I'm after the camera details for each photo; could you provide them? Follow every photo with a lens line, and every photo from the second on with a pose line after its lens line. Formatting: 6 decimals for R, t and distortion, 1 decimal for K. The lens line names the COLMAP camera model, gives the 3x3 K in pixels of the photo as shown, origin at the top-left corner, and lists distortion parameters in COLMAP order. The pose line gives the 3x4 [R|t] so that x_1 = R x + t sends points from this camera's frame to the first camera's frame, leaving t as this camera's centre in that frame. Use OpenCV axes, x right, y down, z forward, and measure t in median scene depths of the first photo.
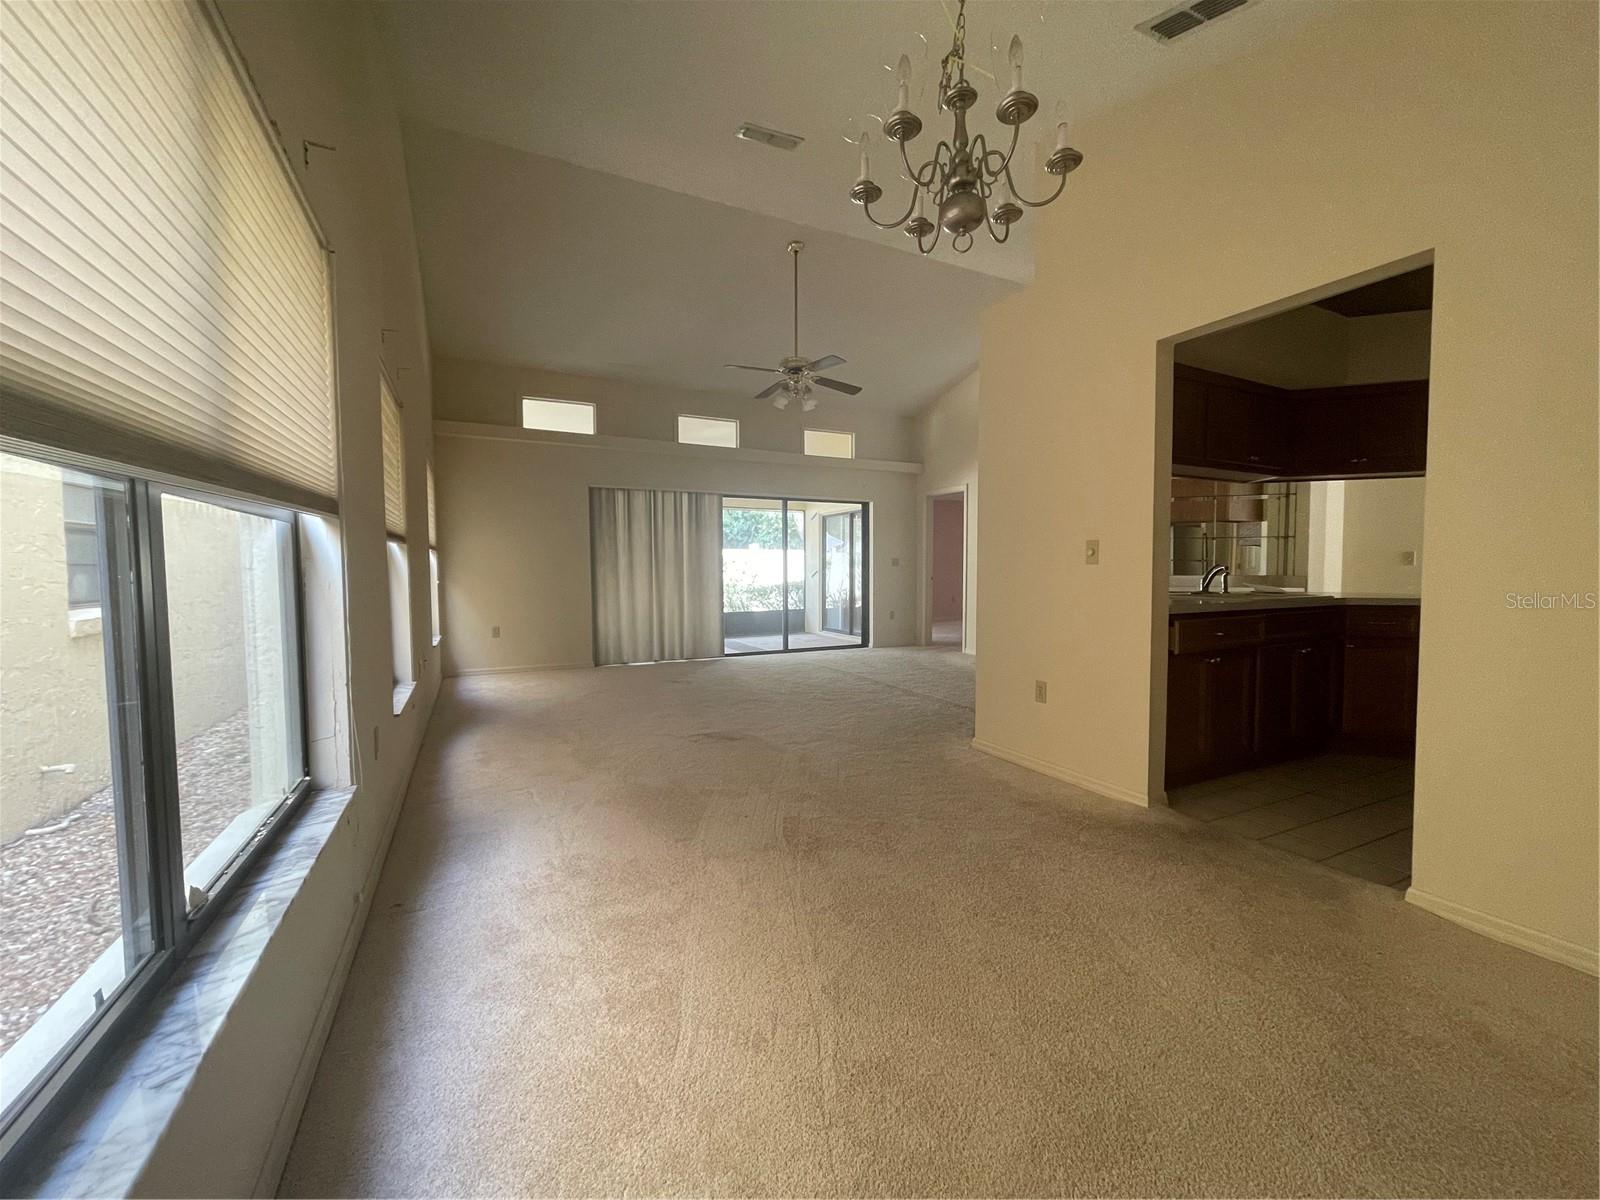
lens RADIAL K [[647.5, 0, 800.0], [0, 647.5, 600.0], [0, 0, 1]] dist [-0.001388, -0.000085]
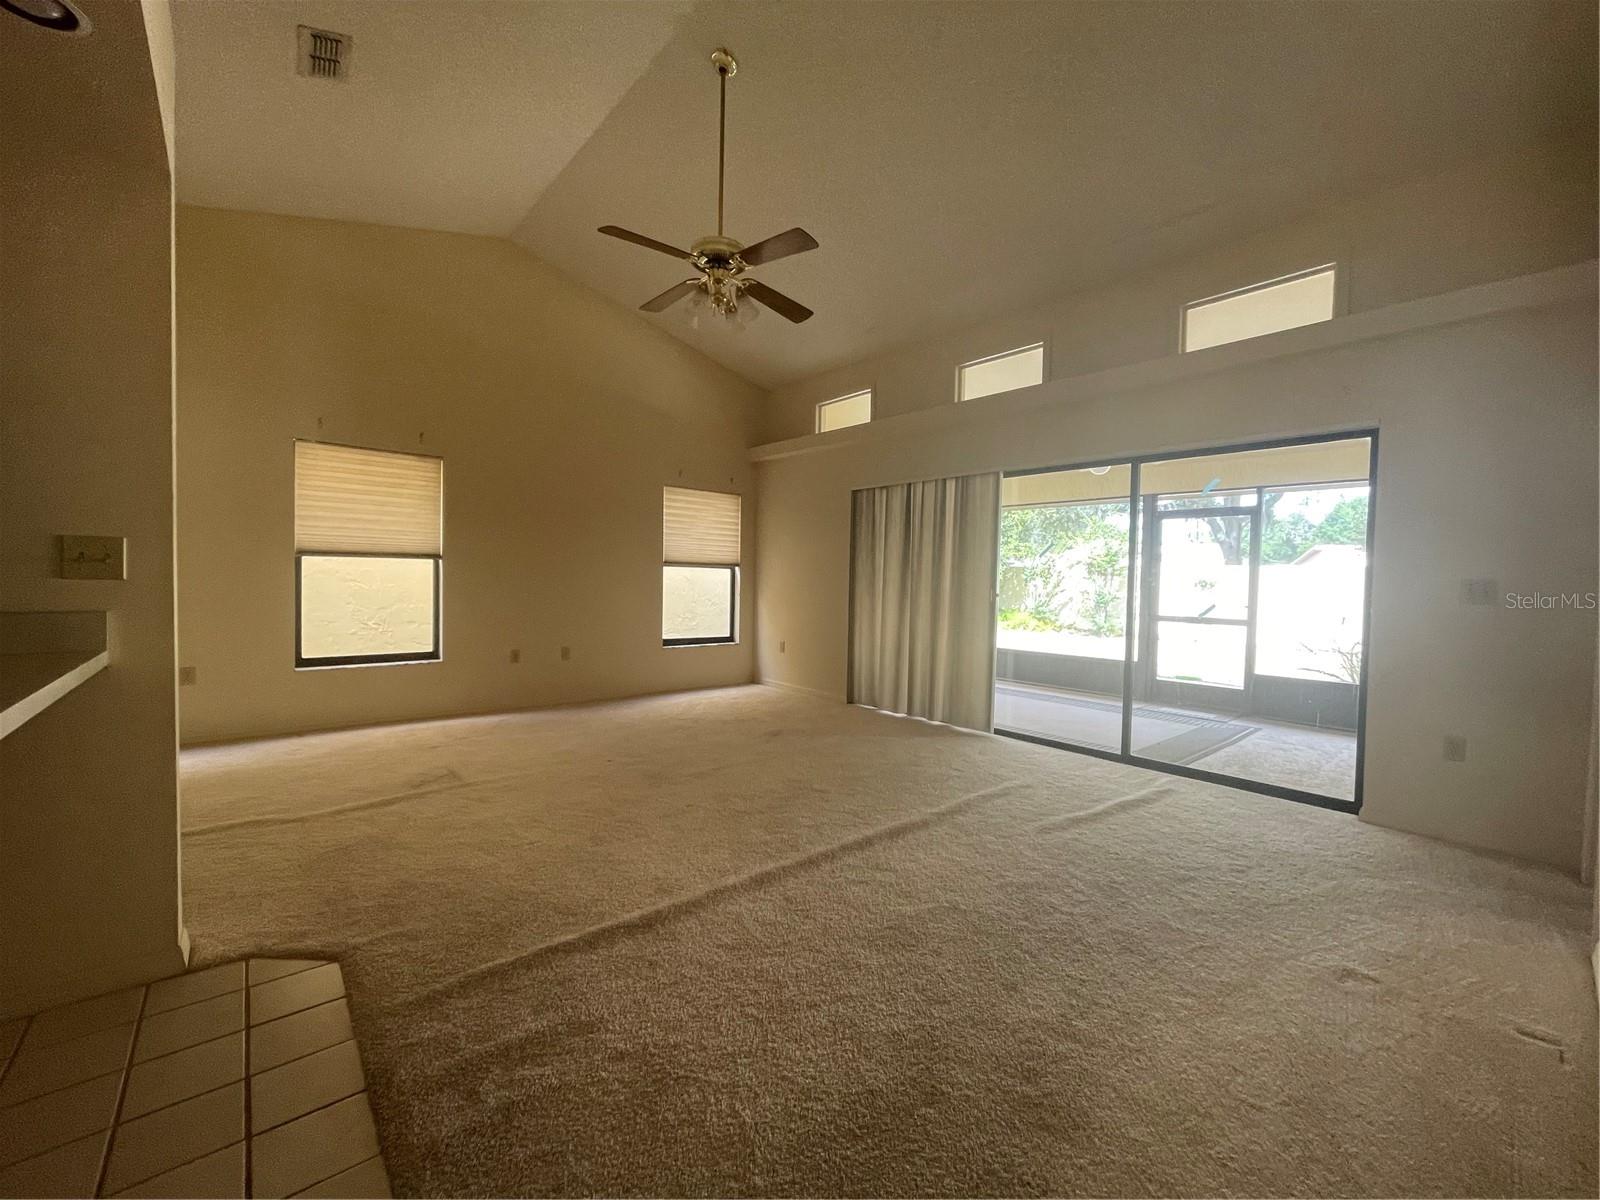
lens RADIAL K [[647.5, 0, 800.0], [0, 647.5, 600.0], [0, 0, 1]] dist [-0.001388, -0.000085]
pose [[0.246671, 0.057723, -0.967379, 0.445030], [-0.047724, 0.997737, 0.047365, -0.063690], [0.967923, 0.034484, 0.248868, 0.684348]]
